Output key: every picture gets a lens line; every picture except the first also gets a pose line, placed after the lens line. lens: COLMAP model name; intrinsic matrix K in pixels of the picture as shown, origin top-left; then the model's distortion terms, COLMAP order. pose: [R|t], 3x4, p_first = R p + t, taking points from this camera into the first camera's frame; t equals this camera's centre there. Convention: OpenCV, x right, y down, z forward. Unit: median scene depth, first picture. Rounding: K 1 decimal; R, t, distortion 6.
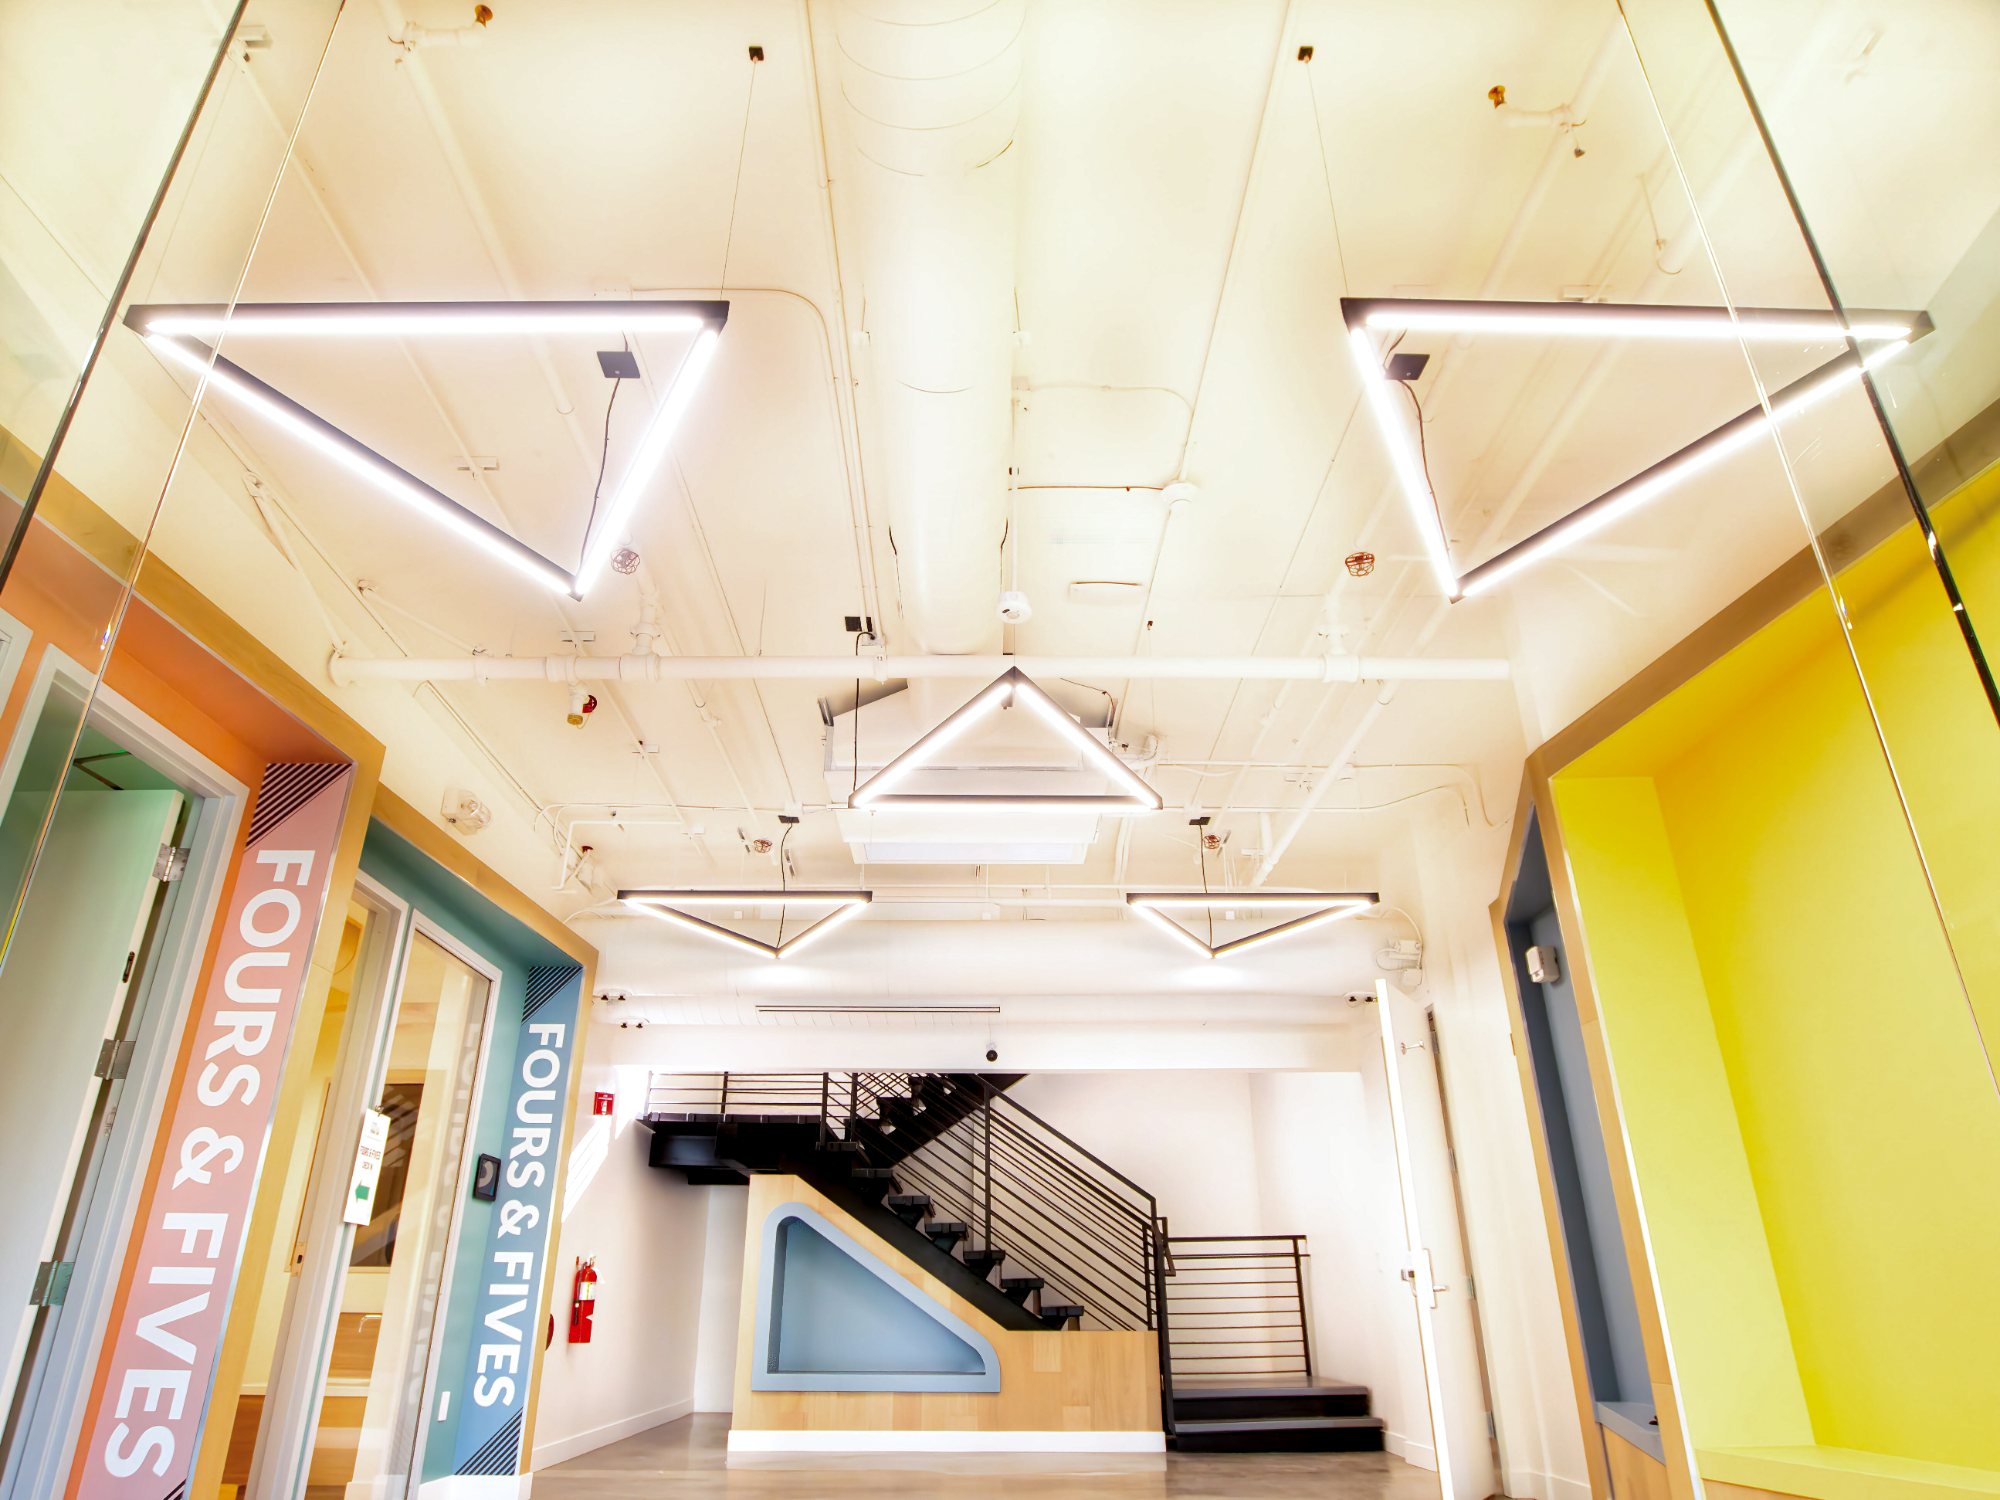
lens RADIAL K [[1223.7, 0, 1004.6], [0, 1223.7, 749.5], [0, 0, 1]] dist [-0.030938, 0.014197]
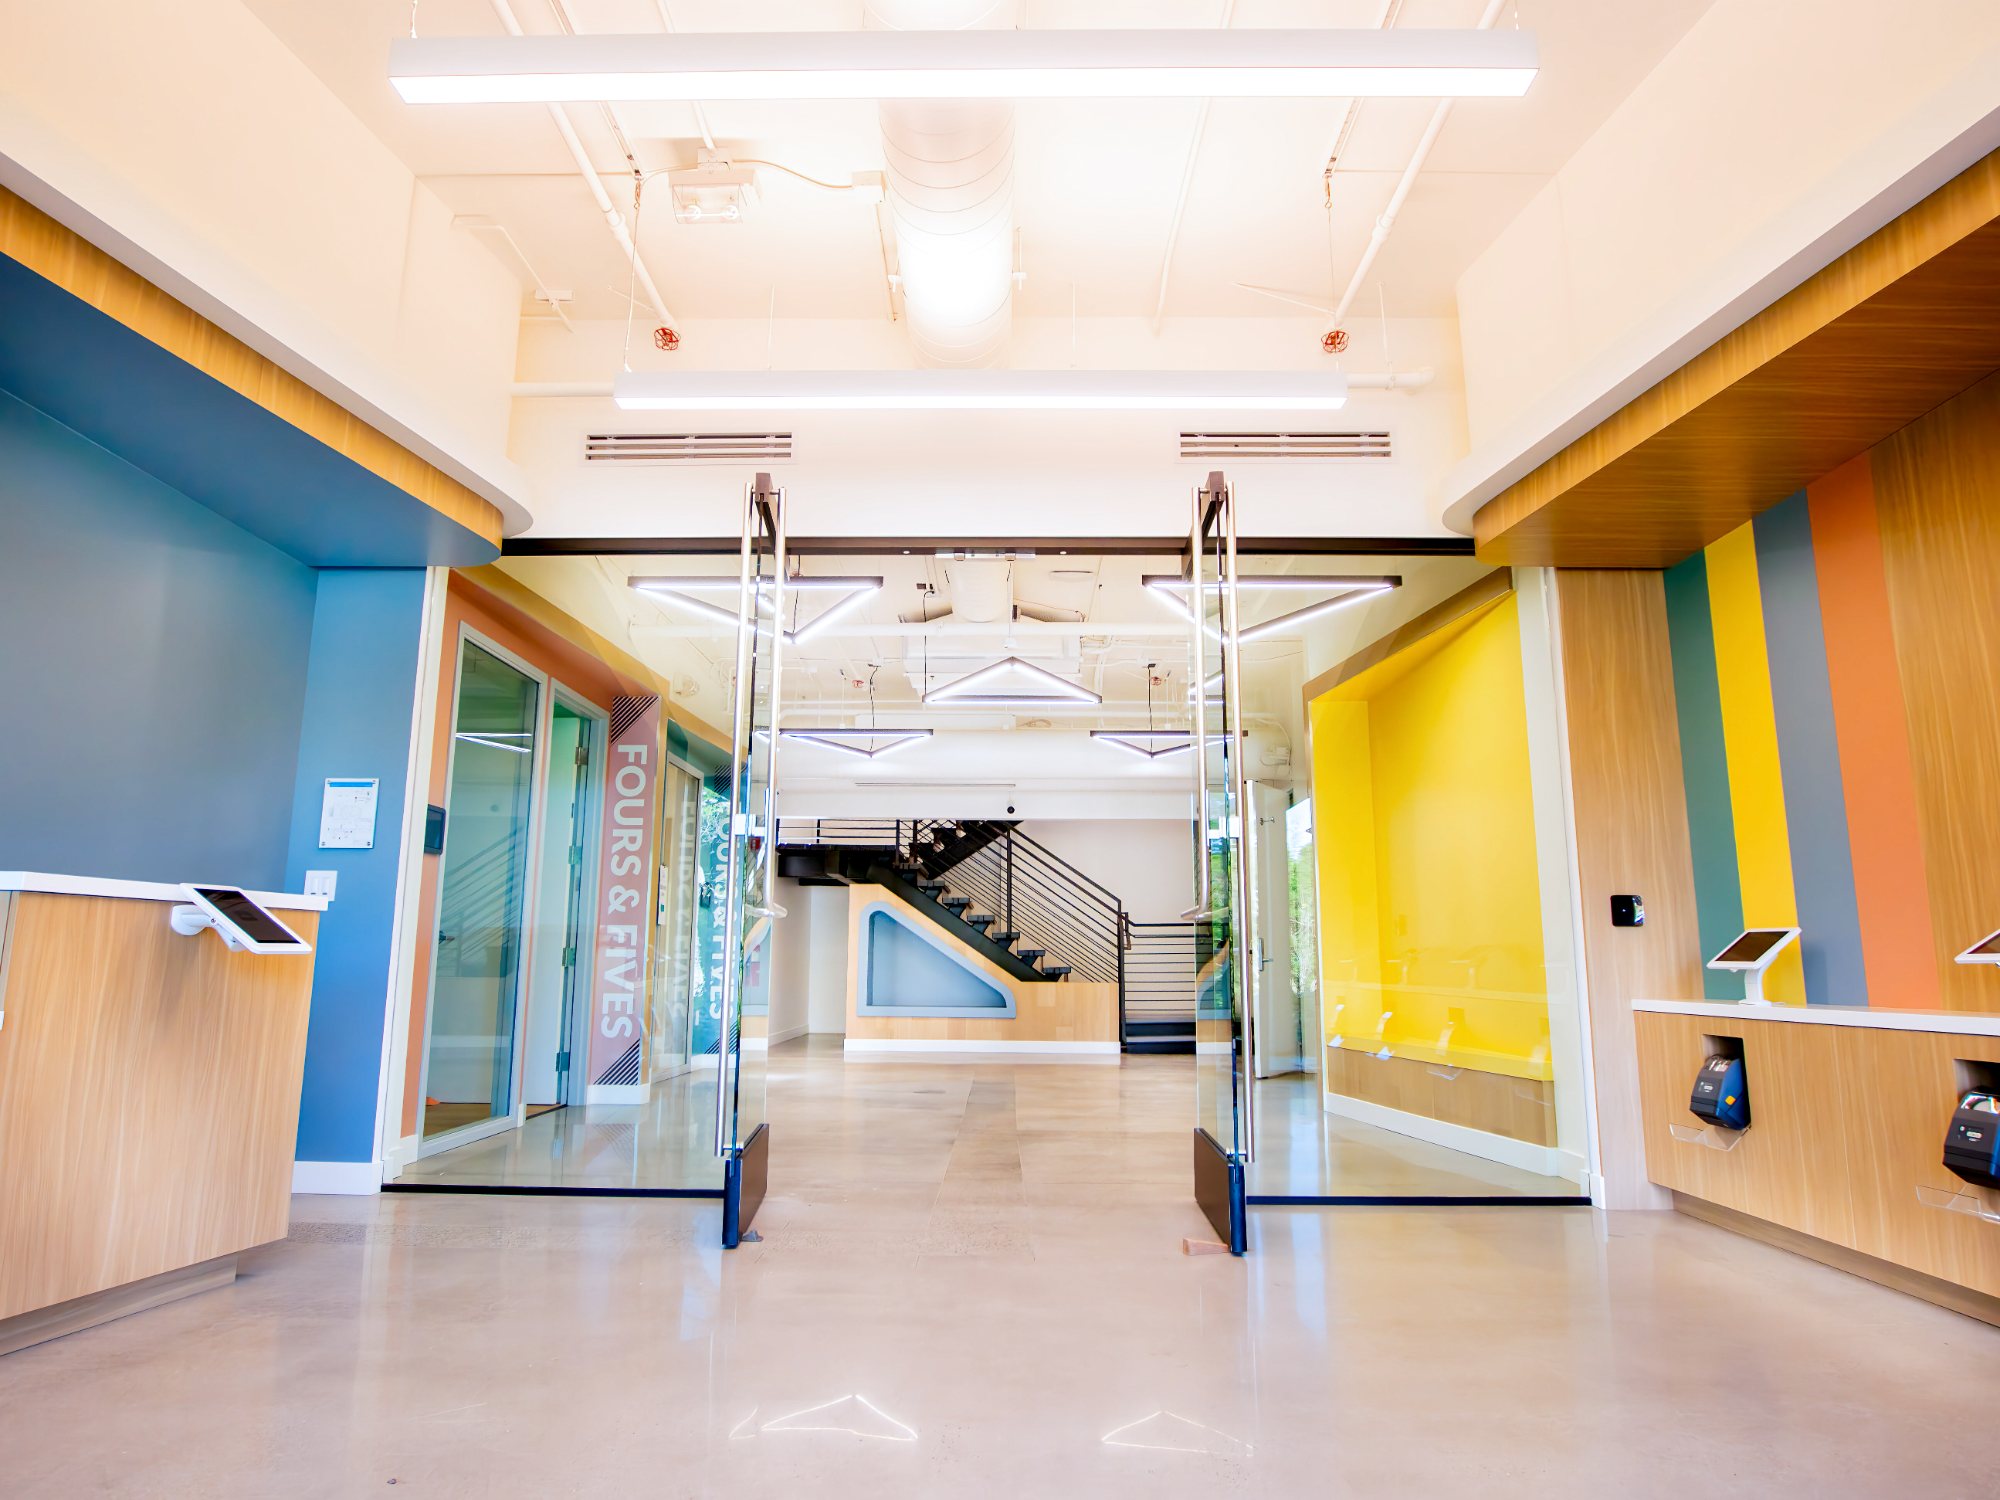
lens RADIAL K [[1223.7, 0, 998.2], [0, 1223.7, 749.4], [0, 0, 1]] dist [-0.030938, 0.014197]
pose [[0.999502, 0.002377, -0.031479, 0.021724], [0.005629, 0.967763, 0.251799, -0.200147], [0.031063, -0.251851, 0.967267, -0.431280]]
